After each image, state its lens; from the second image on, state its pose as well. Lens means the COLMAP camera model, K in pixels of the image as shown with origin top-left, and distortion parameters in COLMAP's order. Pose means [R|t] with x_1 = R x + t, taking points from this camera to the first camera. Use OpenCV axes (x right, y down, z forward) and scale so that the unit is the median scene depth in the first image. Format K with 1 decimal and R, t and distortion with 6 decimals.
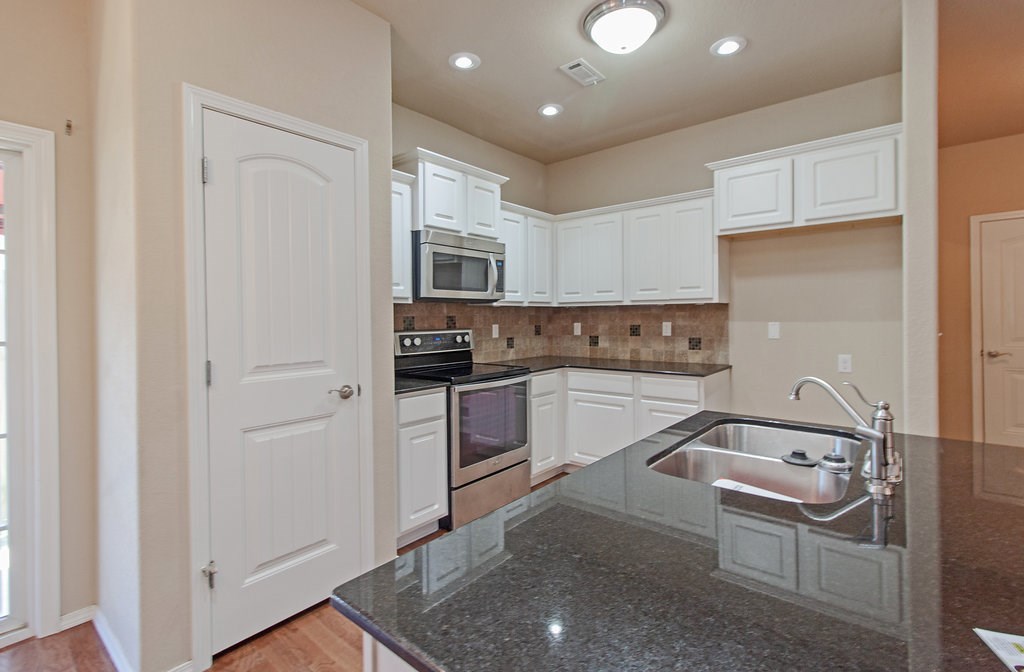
lens RADIAL K [[473.3, 0, 514.2], [0, 473.3, 318.5], [0, 0, 1]] dist [0.013534, 0.000575]
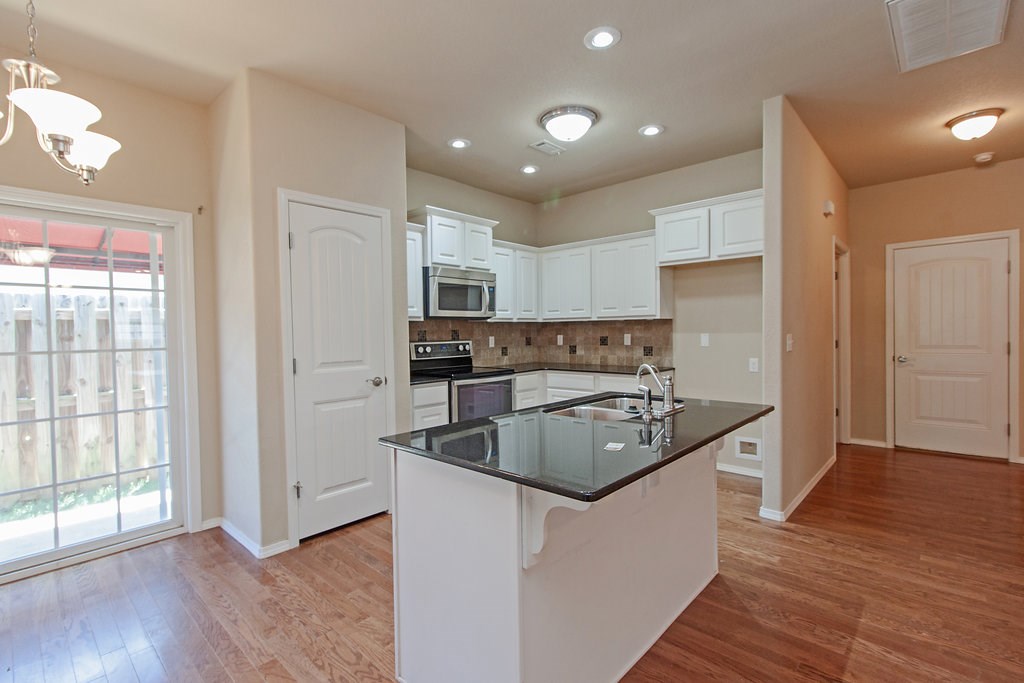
lens RADIAL K [[473.3, 0, 512.5], [0, 473.3, 343.1], [0, 0, 1]] dist [0.013534, 0.000575]
pose [[0.998753, -0.003982, -0.049765, 0.096765], [0.005125, 0.999726, 0.022861, 0.001849], [0.049660, -0.023088, 0.998499, -0.310441]]
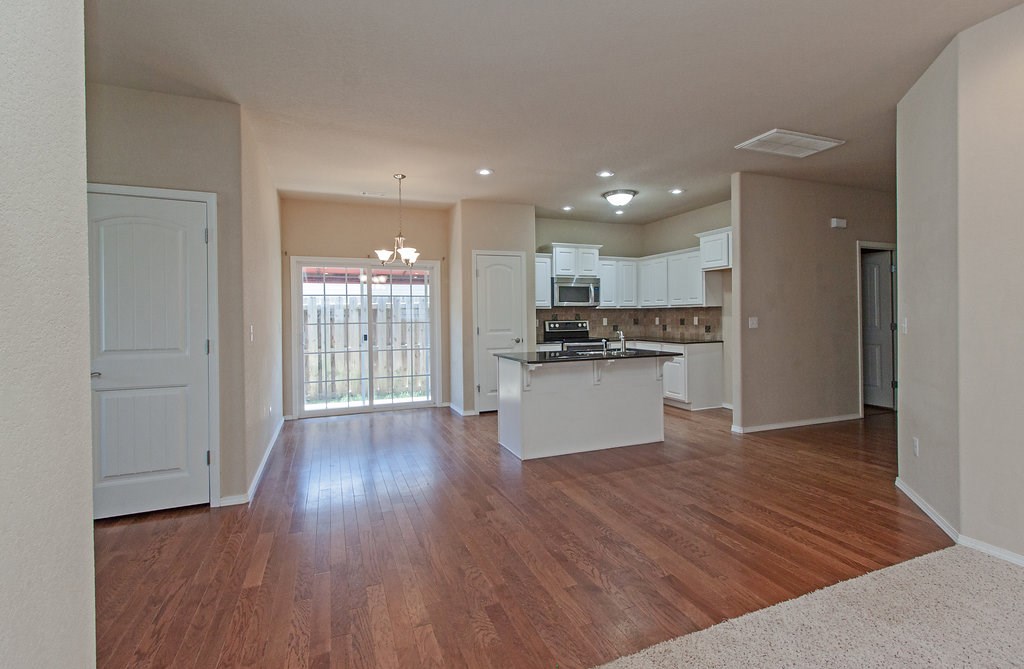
lens RADIAL K [[471.1, 0, 508.2], [0, 471.1, 318.8], [0, 0, 1]] dist [0.012187, -0.000161]
pose [[0.872152, 0.002260, -0.489229, 0.680627], [0.001502, 0.999972, 0.007296, 0.001290], [0.489232, -0.007098, 0.872125, -1.042700]]
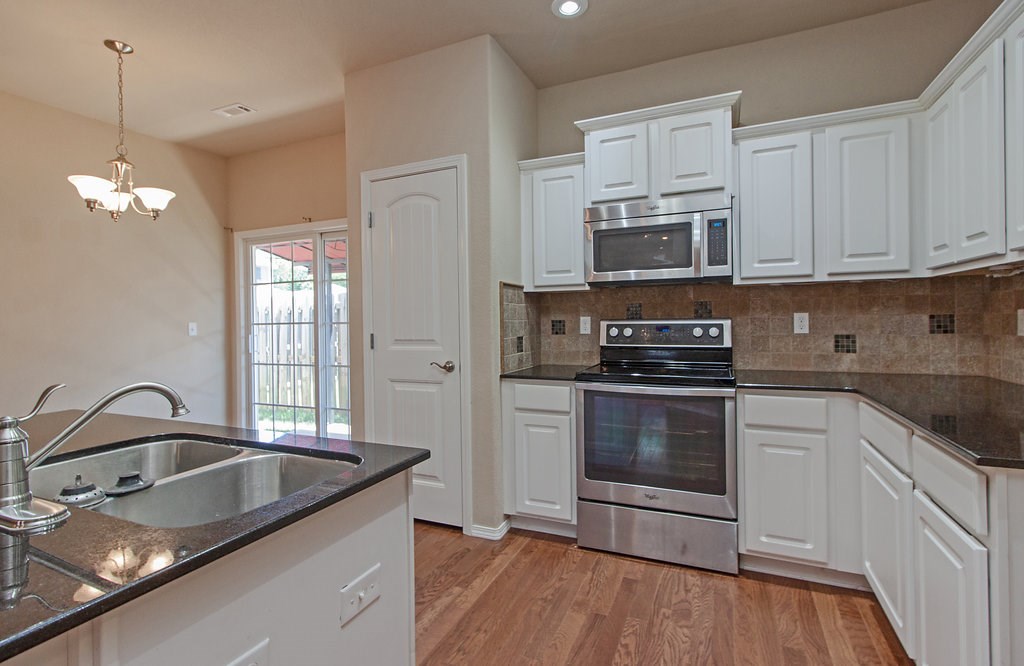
lens RADIAL K [[471.1, 0, 511.6], [0, 471.1, 317.2], [0, 0, 1]] dist [0.012187, -0.000161]
pose [[0.270062, 0.005420, -0.962828, 0.590352], [0.009535, 0.999920, 0.008303, 0.011890], [0.962796, -0.011423, 0.269989, 0.559585]]
